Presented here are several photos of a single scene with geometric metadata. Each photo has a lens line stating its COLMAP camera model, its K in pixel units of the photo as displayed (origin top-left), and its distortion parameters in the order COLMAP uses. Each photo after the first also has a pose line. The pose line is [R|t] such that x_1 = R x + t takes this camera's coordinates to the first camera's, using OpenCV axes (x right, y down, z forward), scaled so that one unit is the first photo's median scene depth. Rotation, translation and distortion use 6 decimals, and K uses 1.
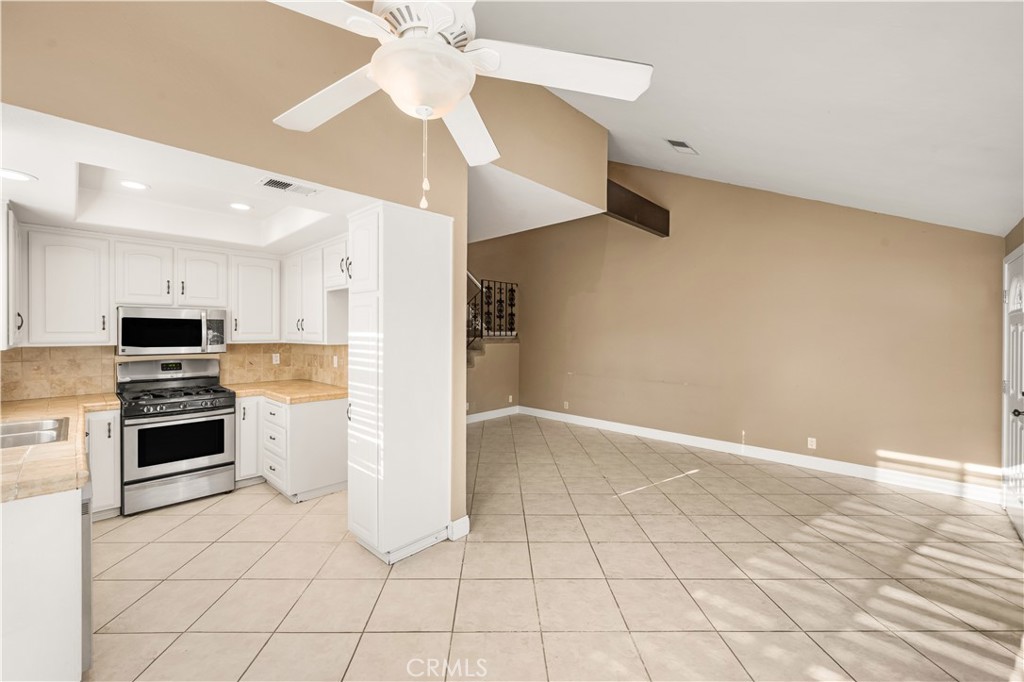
lens RADIAL K [[410.2, 0, 510.2], [0, 410.2, 332.2], [0, 0, 1]] dist [0.002573, -0.000215]
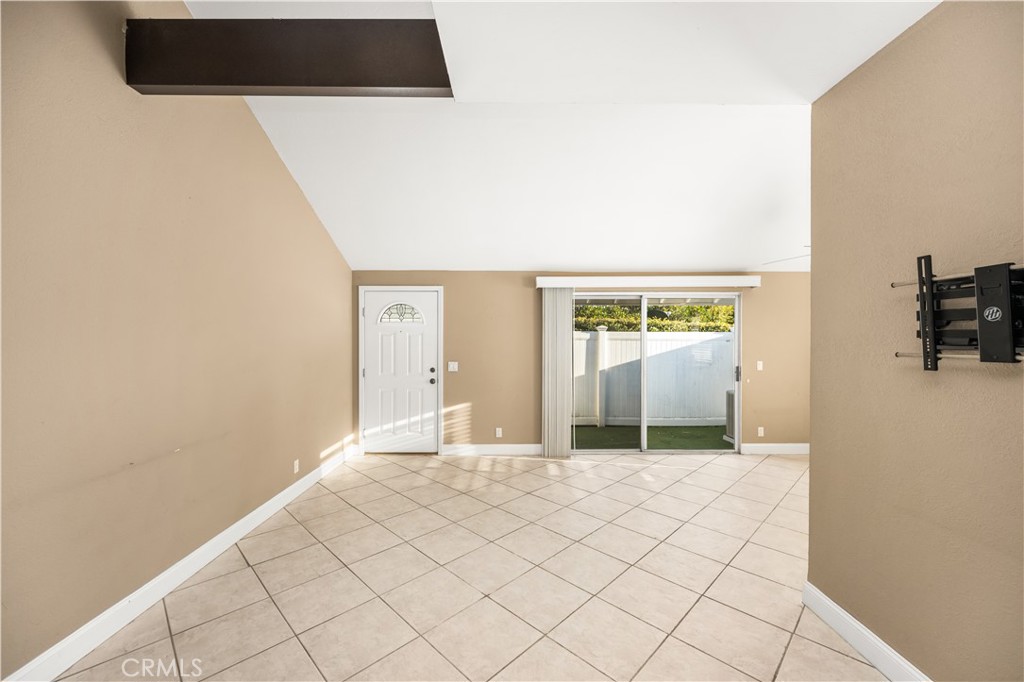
lens RADIAL K [[411.2, 0, 507.4], [0, 411.2, 342.2], [0, 0, 1]] dist [0.002392, 0.000340]
pose [[-0.690007, -0.015977, 0.723626, -0.211954], [-0.002980, 0.999811, 0.019232, -0.004295], [-0.723796, 0.011114, -0.689924, 1.522718]]
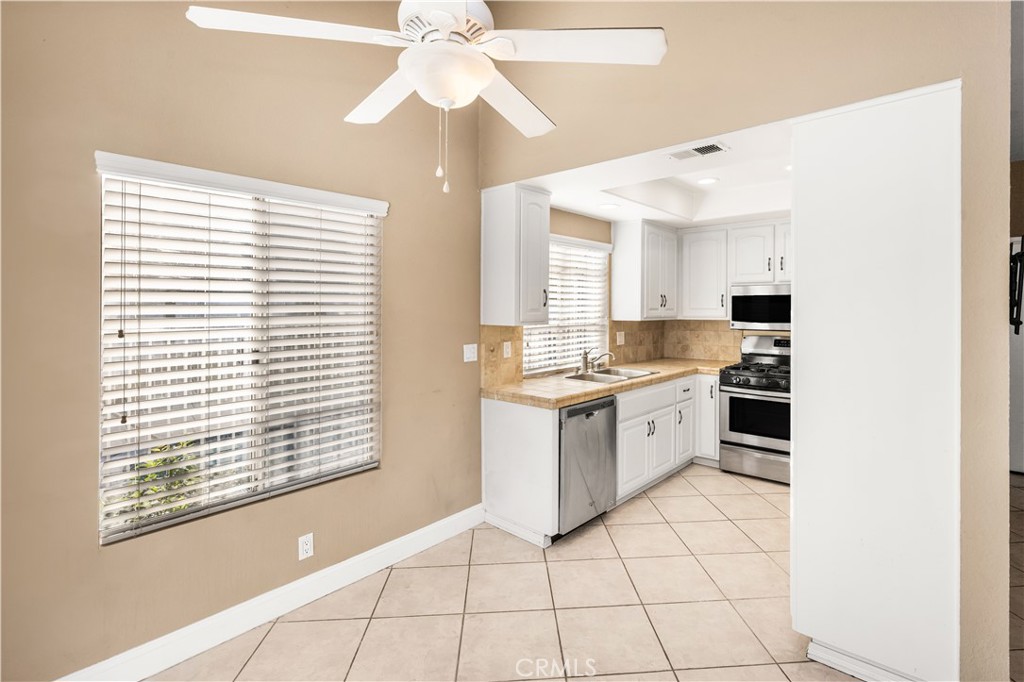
lens RADIAL K [[480.9, 0, 539.6], [0, 480.9, 304.1], [0, 0, 1]] dist [0.000963, 0.000168]
pose [[0.044060, -0.009723, -0.998982, 0.323730], [0.000096, 0.999953, -0.009729, -0.000359], [0.999029, 0.000333, 0.044059, 0.373708]]
